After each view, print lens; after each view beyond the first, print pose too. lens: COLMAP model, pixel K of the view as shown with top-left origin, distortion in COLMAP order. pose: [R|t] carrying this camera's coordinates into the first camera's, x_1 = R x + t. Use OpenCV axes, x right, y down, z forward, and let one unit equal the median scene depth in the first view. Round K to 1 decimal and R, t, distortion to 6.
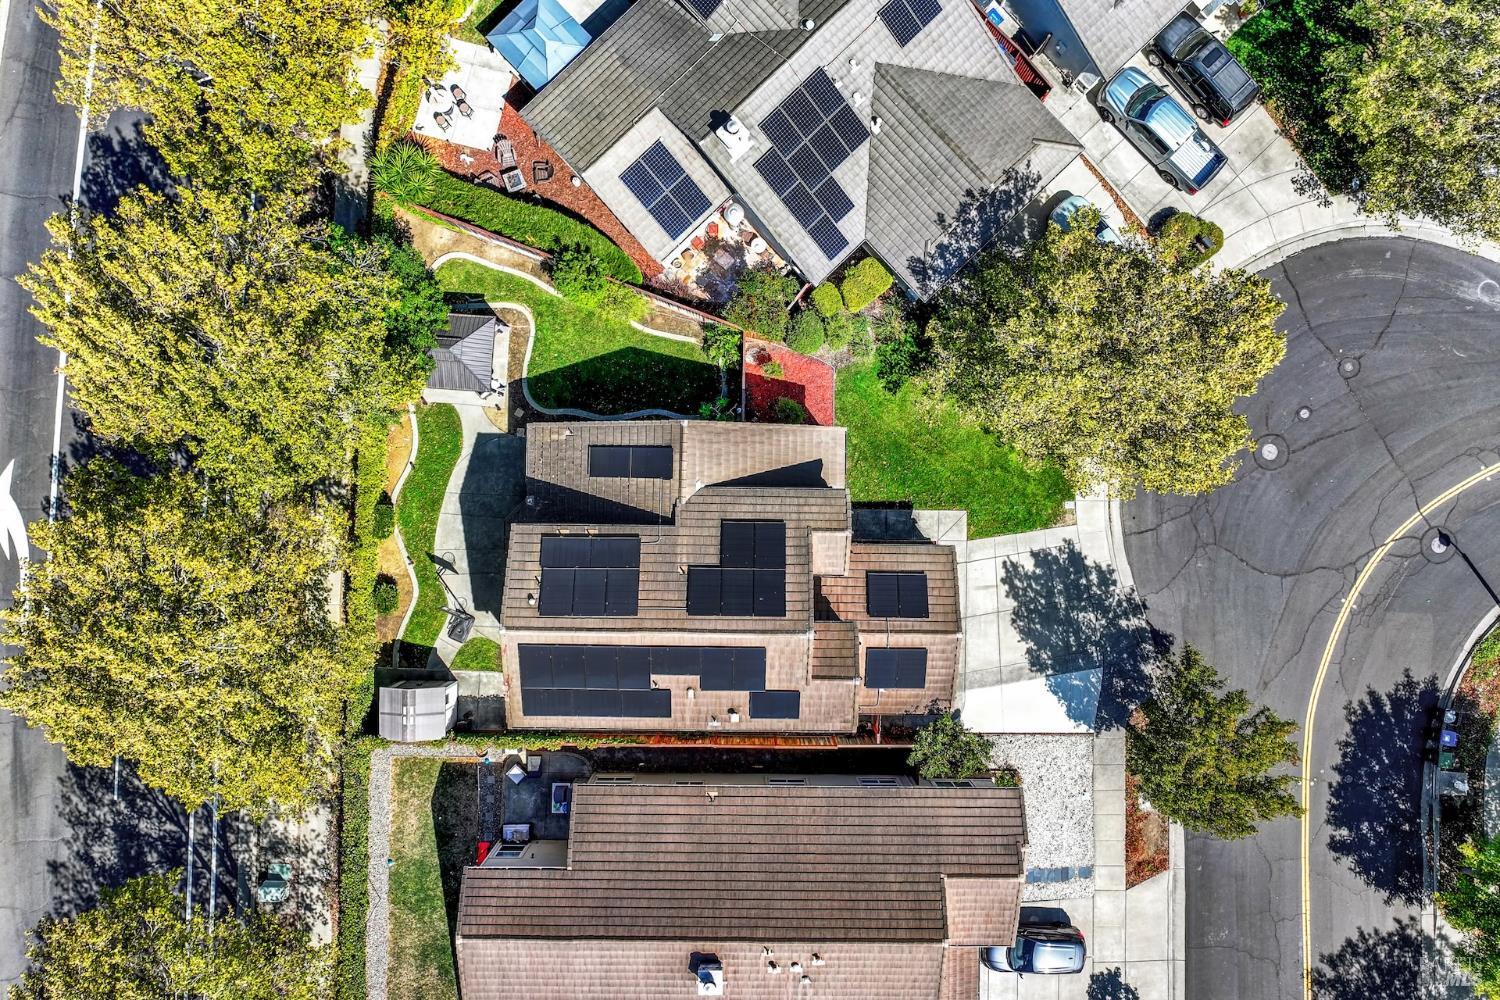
lens RADIAL K [[1058.0, 0, 750.0], [0, 1058.0, 500.0], [0, 0, 1]] dist [-0.006630, 0.012953]
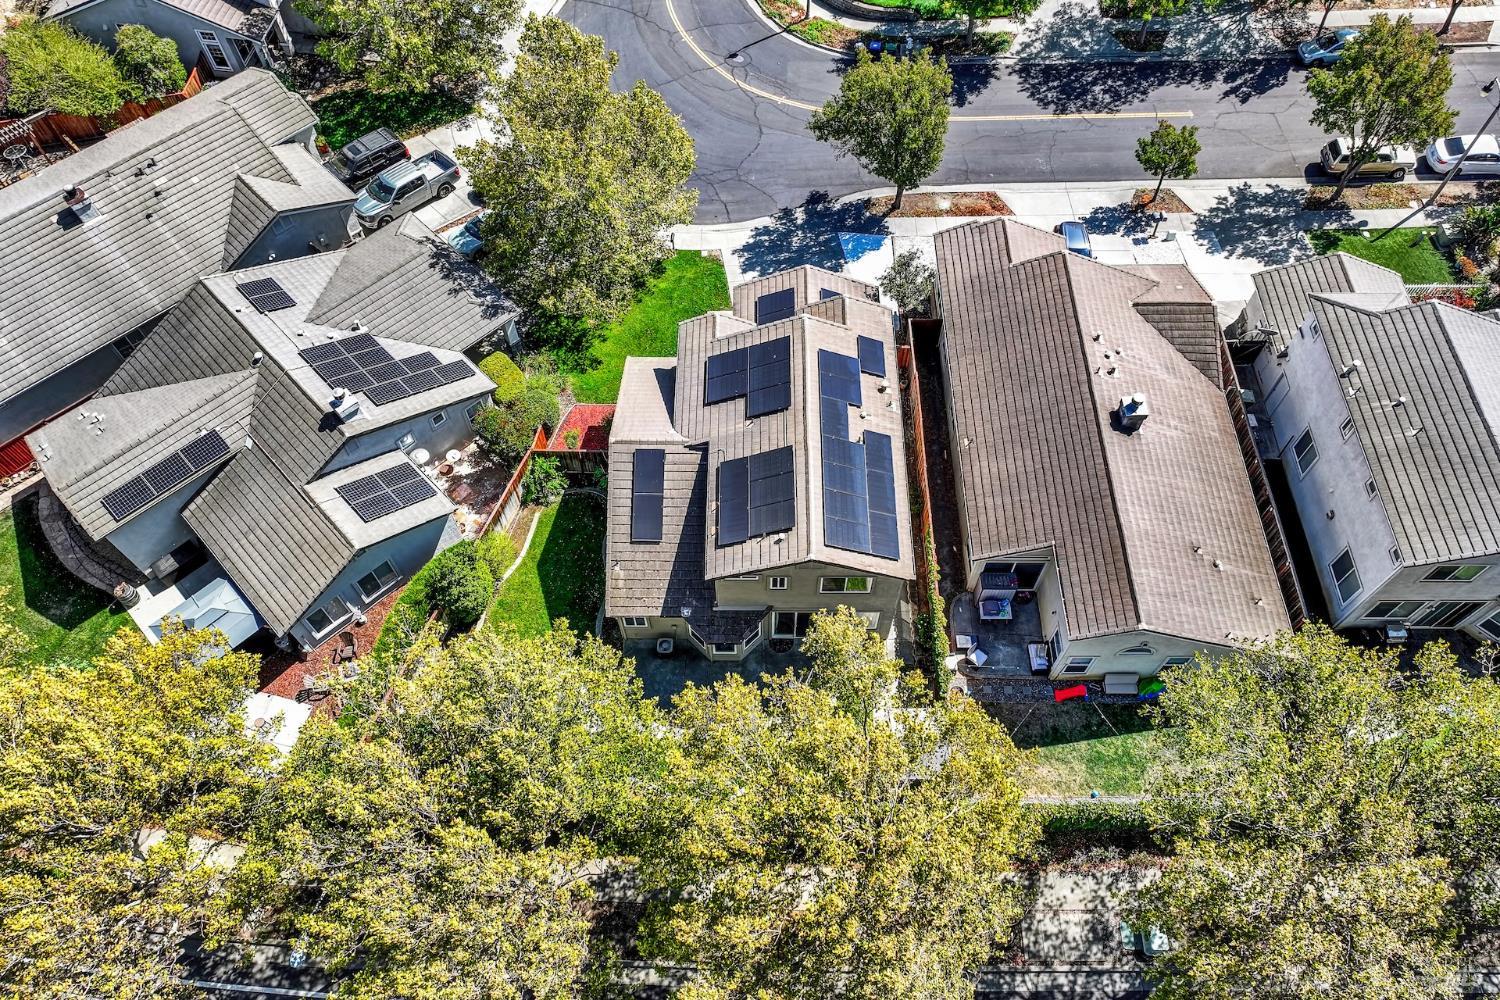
lens RADIAL K [[1113.1, 0, 750.0], [0, 1113.1, 500.0], [0, 0, 1]] dist [-0.008999, -0.000705]
pose [[-0.003257, -0.838986, 0.544144, -0.649862], [0.999992, -0.001391, 0.003840, 0.054687], [-0.002465, 0.544152, 0.838983, 0.094577]]
